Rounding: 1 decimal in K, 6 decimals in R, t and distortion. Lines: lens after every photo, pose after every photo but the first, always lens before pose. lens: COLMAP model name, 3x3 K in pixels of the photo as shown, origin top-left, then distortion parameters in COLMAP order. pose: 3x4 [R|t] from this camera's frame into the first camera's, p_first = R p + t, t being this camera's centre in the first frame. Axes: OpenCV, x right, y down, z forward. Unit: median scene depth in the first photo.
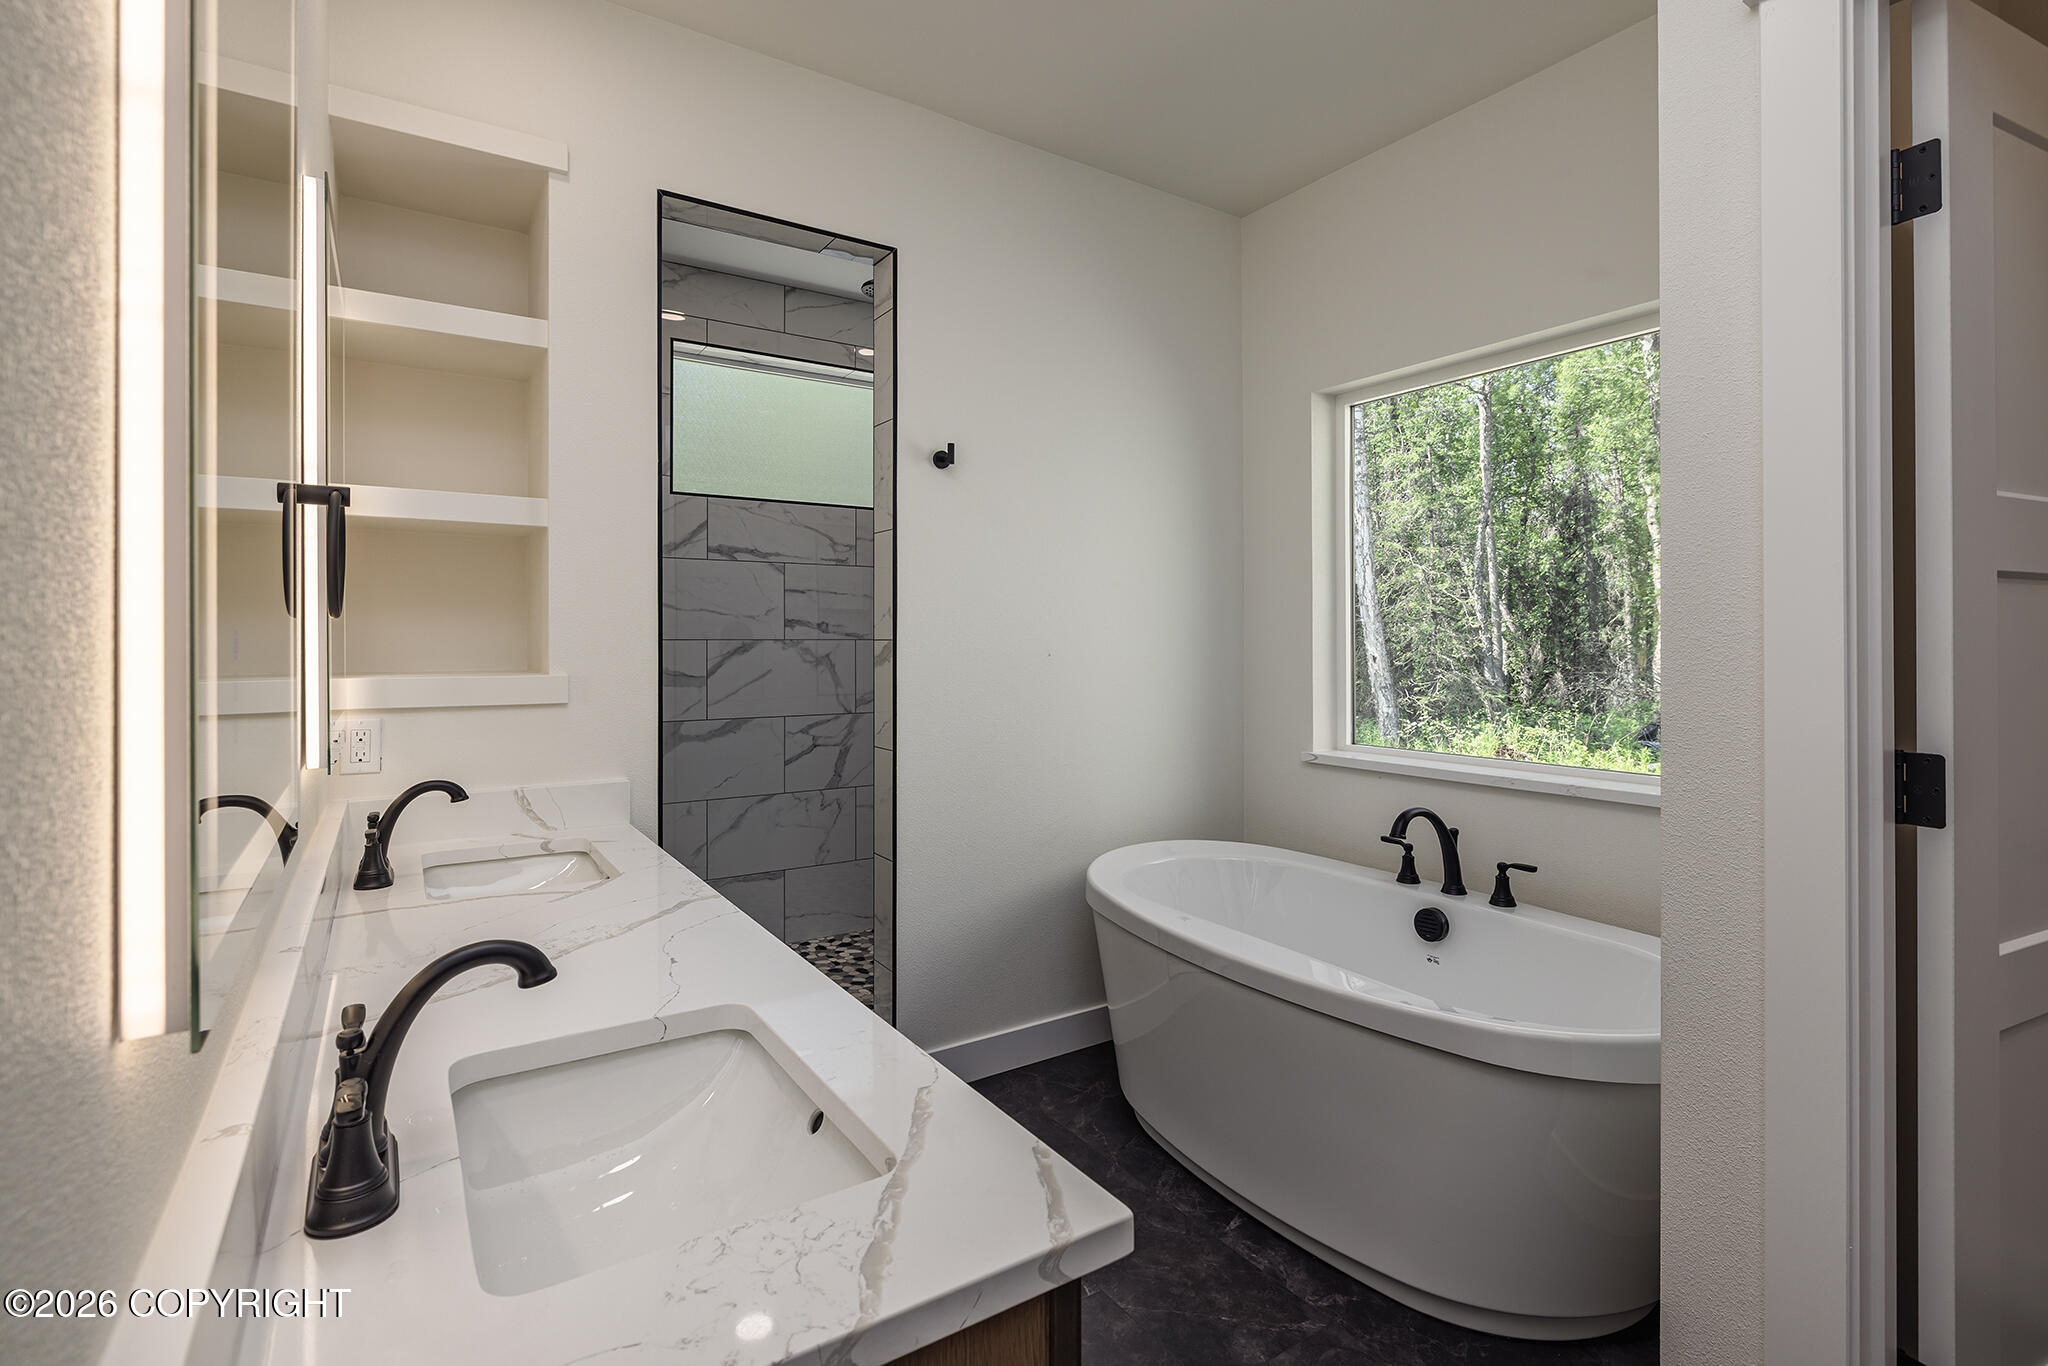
lens RADIAL K [[972.4, 0, 1036.3], [0, 972.4, 661.9], [0, 0, 1]] dist [-0.004479, -0.000155]
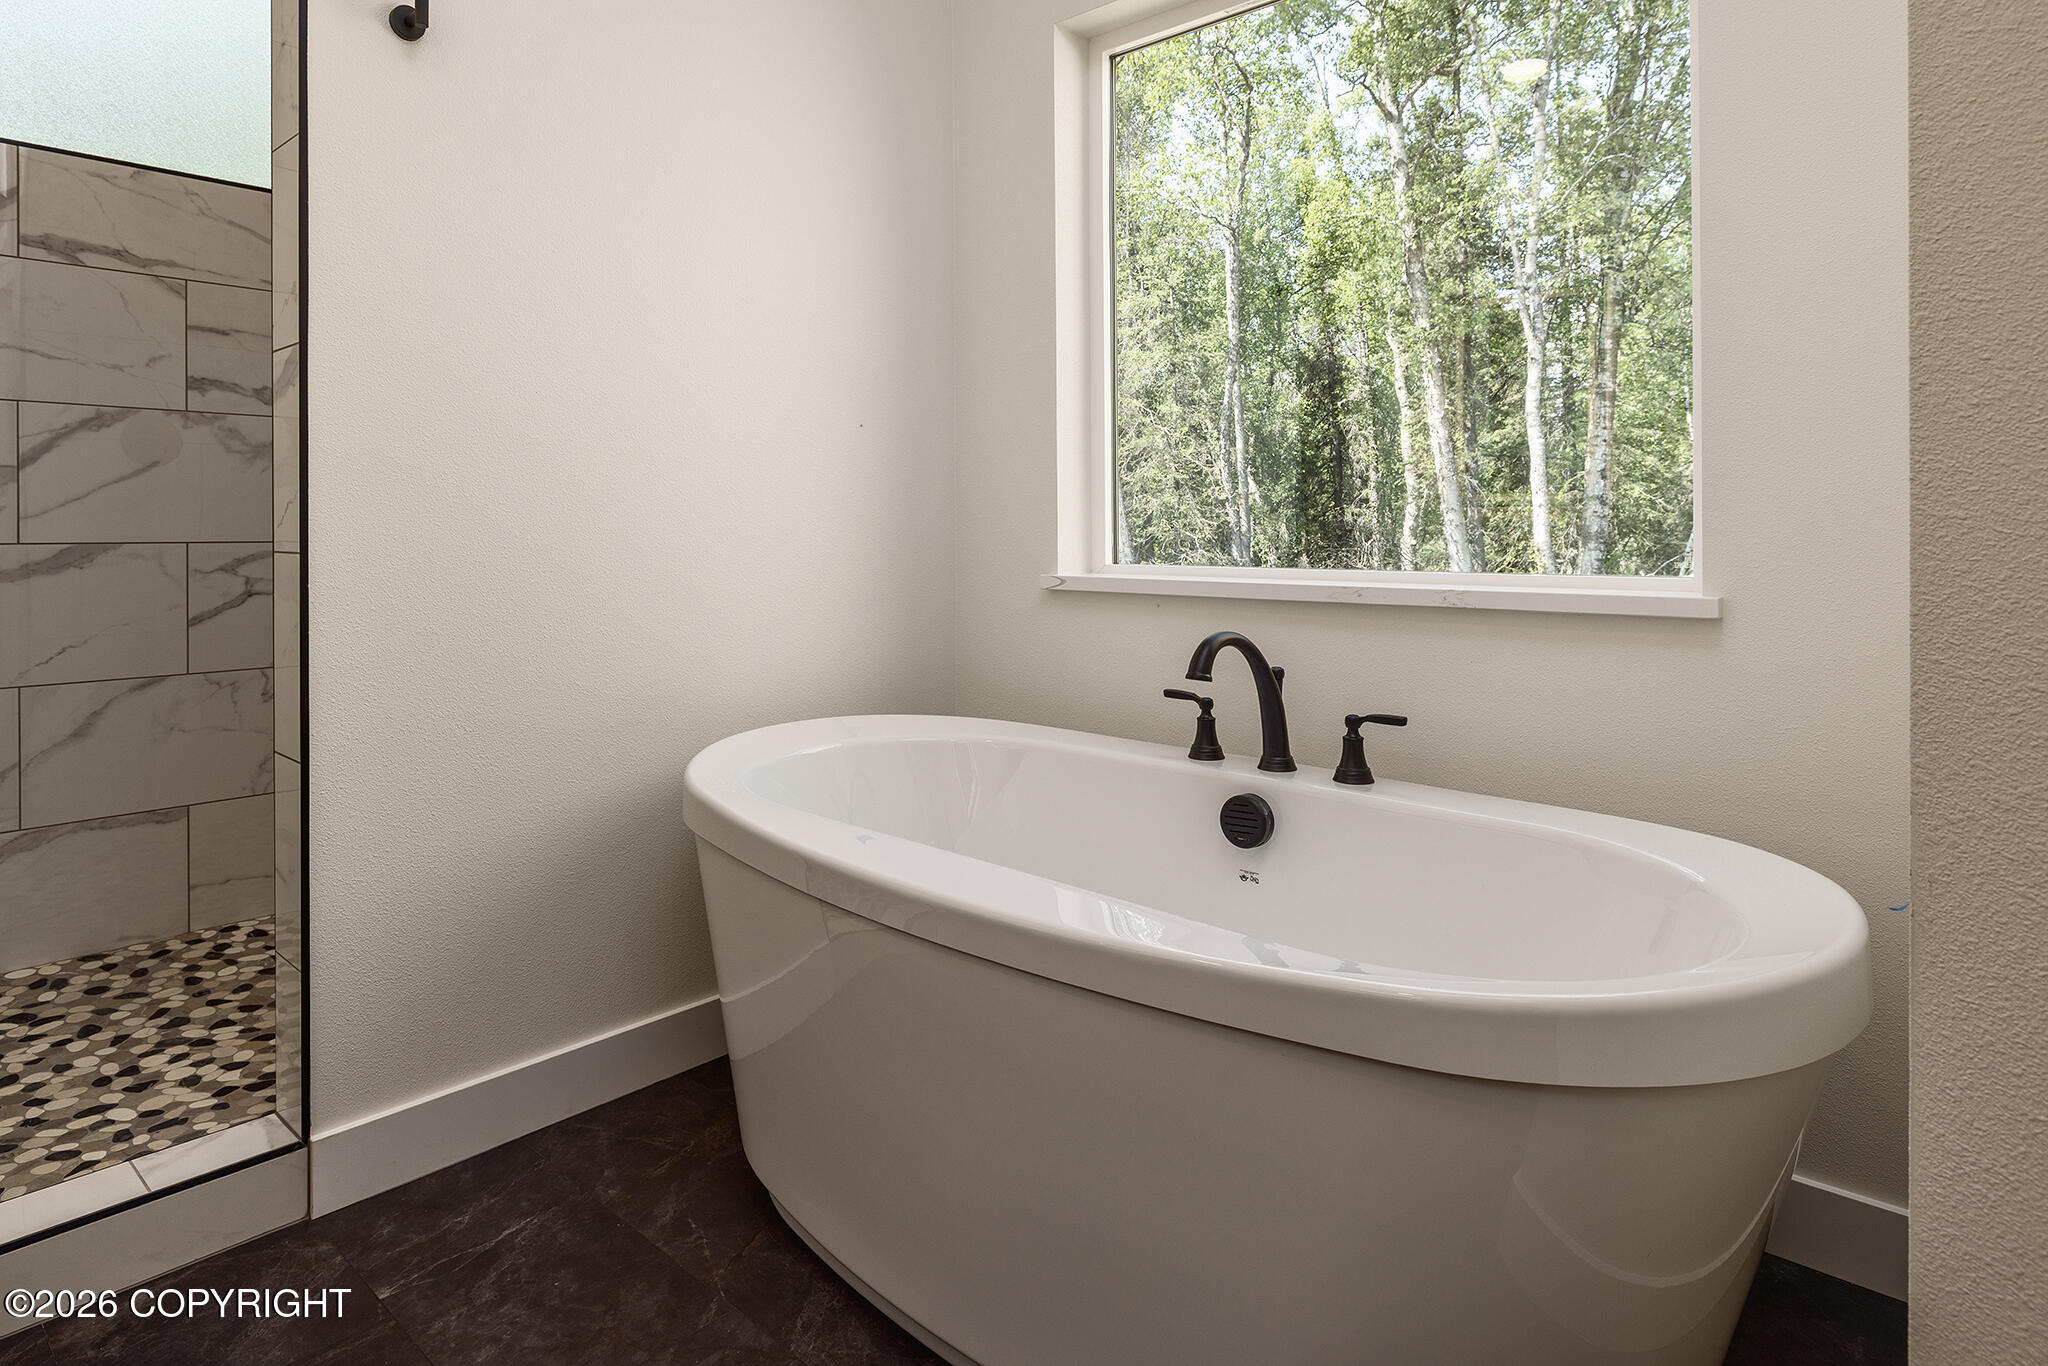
lens RADIAL K [[987.6, 0, 1002.7], [0, 987.6, 602.7], [0, 0, 1]] dist [-0.003384, -0.000369]
pose [[0.969697, -0.002004, 0.244301, 0.044739], [0.002622, 0.999994, -0.002204, 0.058827], [-0.244296, 0.002777, 0.969697, 0.189232]]
